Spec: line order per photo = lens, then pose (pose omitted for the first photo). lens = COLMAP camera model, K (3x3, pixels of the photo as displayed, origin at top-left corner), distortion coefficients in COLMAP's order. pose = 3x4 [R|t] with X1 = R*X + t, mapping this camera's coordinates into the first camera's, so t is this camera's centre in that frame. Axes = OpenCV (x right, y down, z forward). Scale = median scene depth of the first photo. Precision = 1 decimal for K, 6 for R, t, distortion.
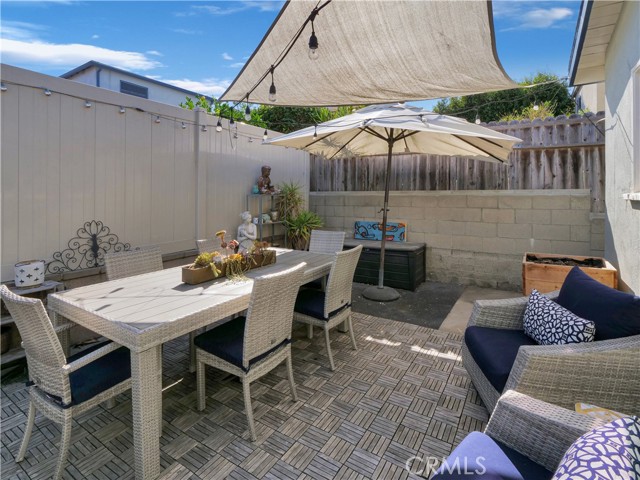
lens RADIAL K [[323.3, 0, 322.3], [0, 323.3, 218.5], [0, 0, 1]] dist [-0.012309, -0.000412]
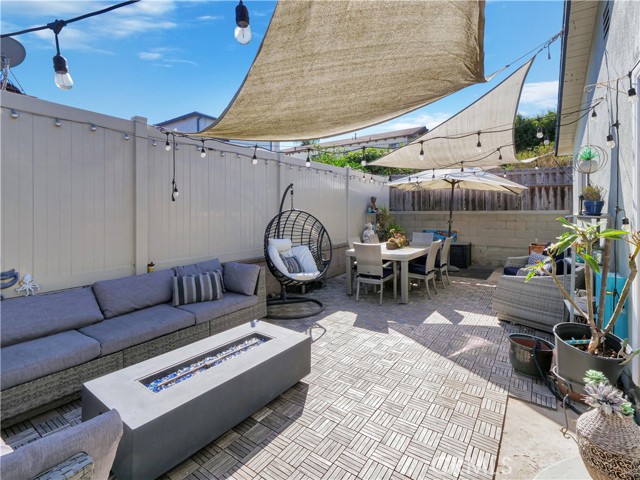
lens RADIAL K [[314.3, 0, 317.5], [0, 314.3, 229.5], [0, 0, 1]] dist [-0.000592, -0.000061]
pose [[0.998309, 0.002993, -0.058048, -0.404268], [-0.004196, 0.999779, -0.020618, 0.050465], [0.057974, 0.020826, 0.998101, -0.717202]]
